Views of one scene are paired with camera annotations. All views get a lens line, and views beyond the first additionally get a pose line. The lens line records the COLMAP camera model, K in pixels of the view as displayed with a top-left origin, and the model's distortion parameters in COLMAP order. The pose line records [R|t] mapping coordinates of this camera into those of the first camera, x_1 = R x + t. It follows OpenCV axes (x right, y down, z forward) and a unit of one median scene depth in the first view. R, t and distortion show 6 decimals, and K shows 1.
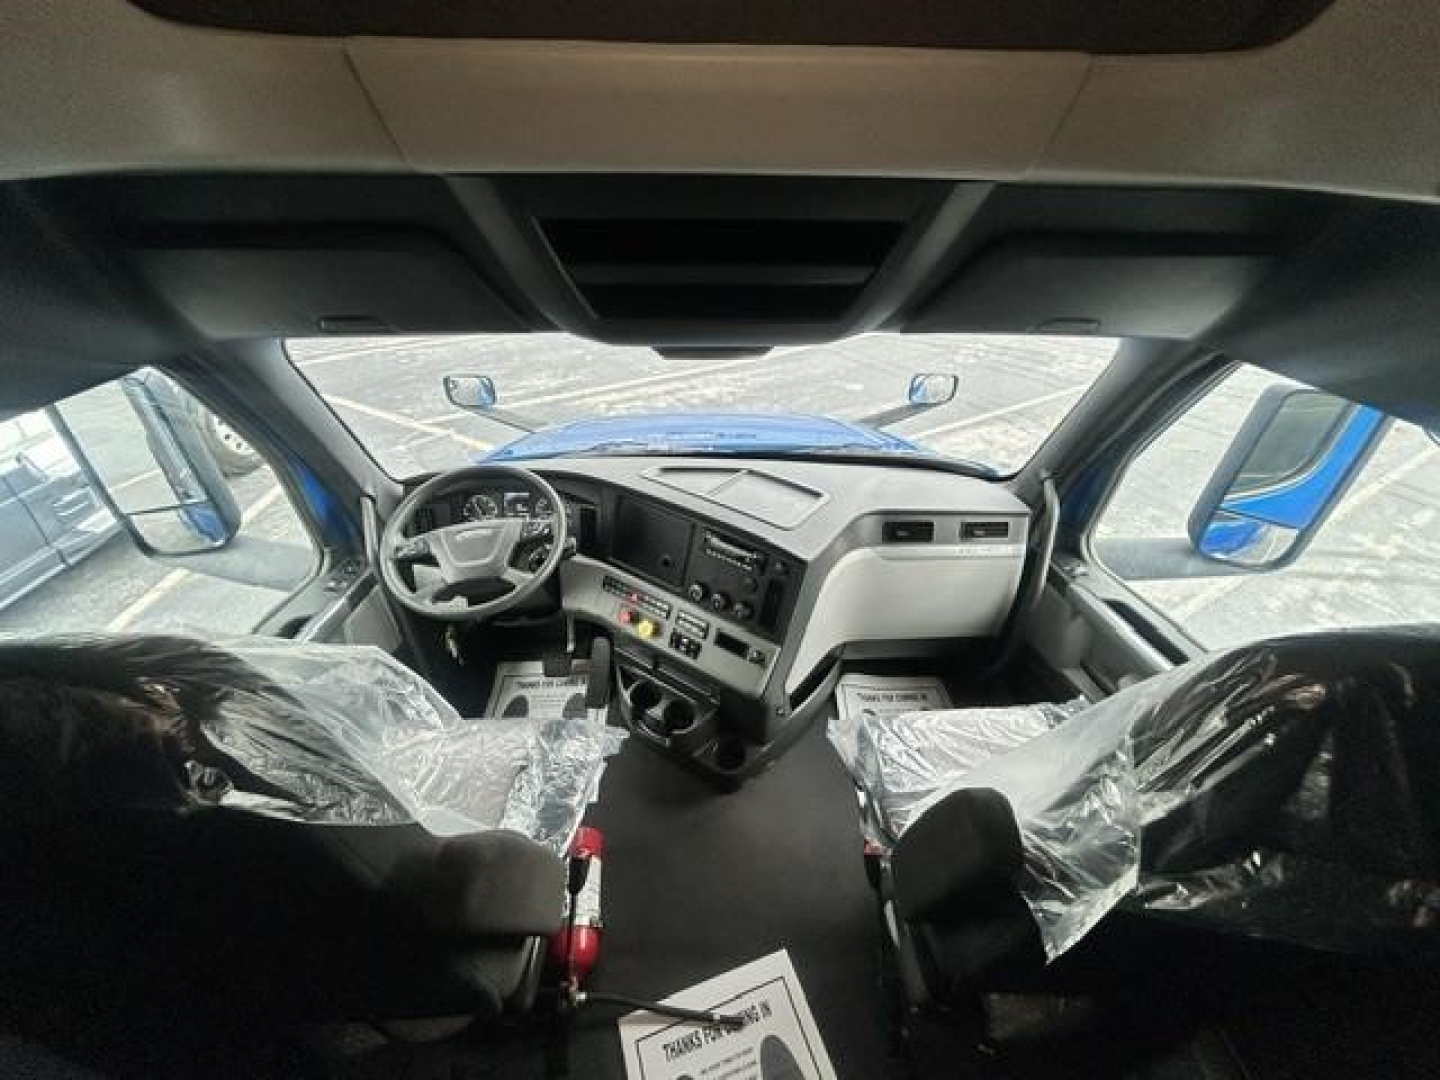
lens RADIAL K [[582.9, 0, 720.0], [0, 582.9, 540.0], [0, 0, 1]] dist [-0.000652, 0.003104]
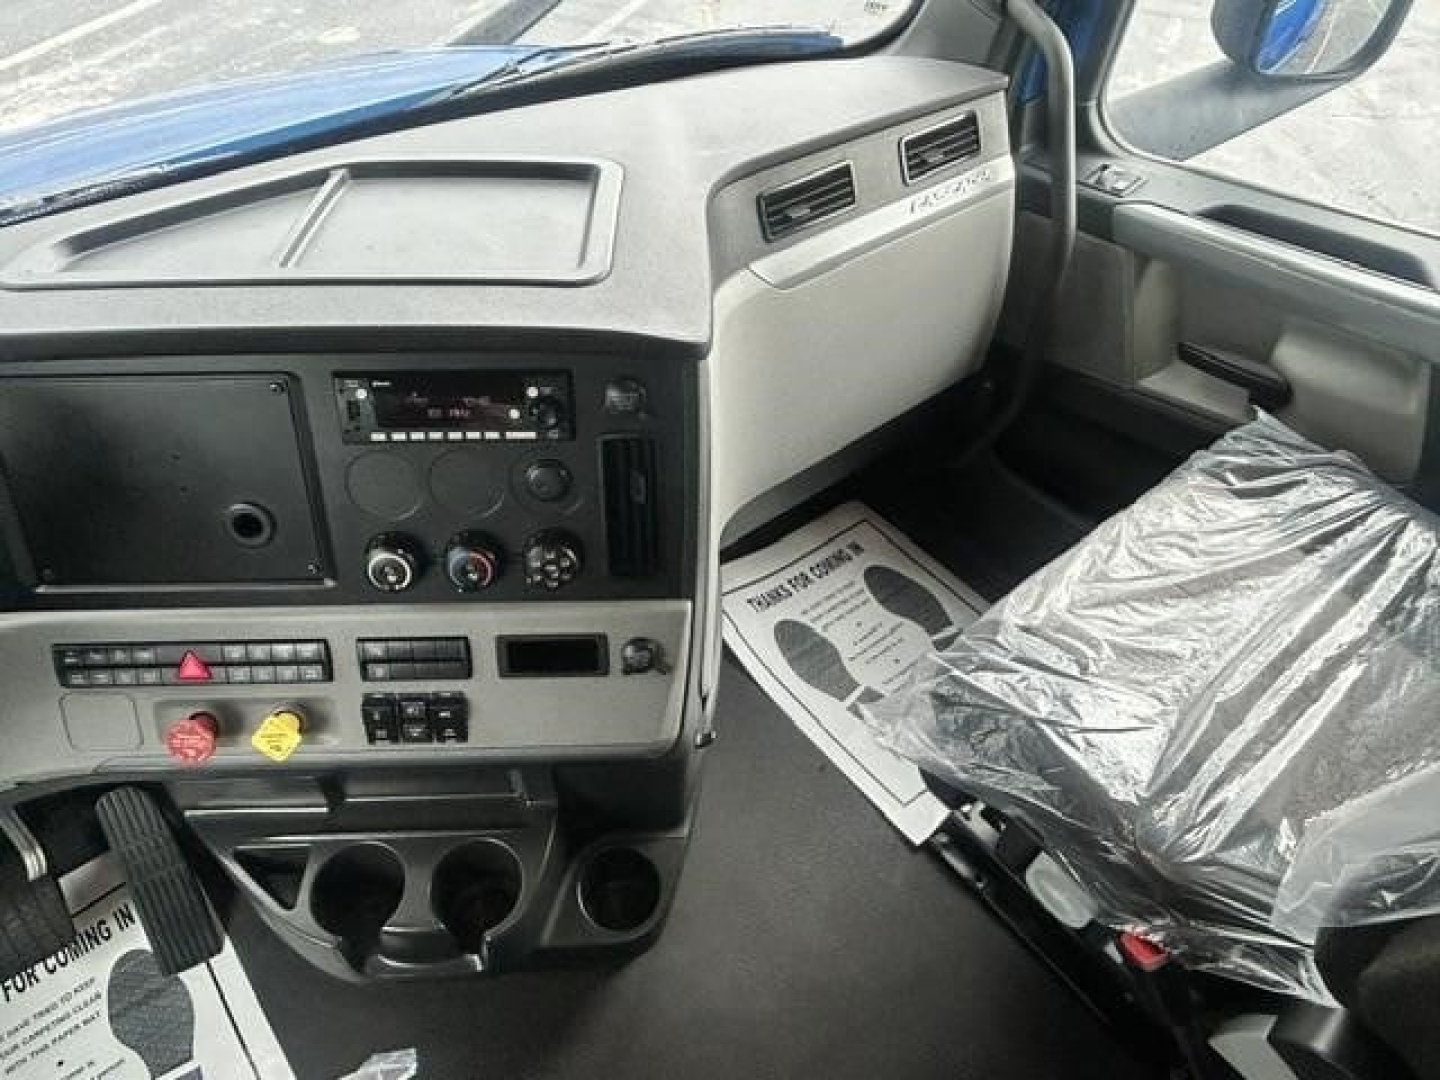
lens RADIAL K [[978.0, 0, 720.0], [0, 978.0, 540.0], [0, 0, 1]] dist [0.026557, -0.002238]
pose [[0.814157, -0.433411, 0.386397, -0.091075], [0.347817, 0.896890, 0.273149, -0.011413], [-0.464942, -0.087991, 0.880958, 0.405842]]
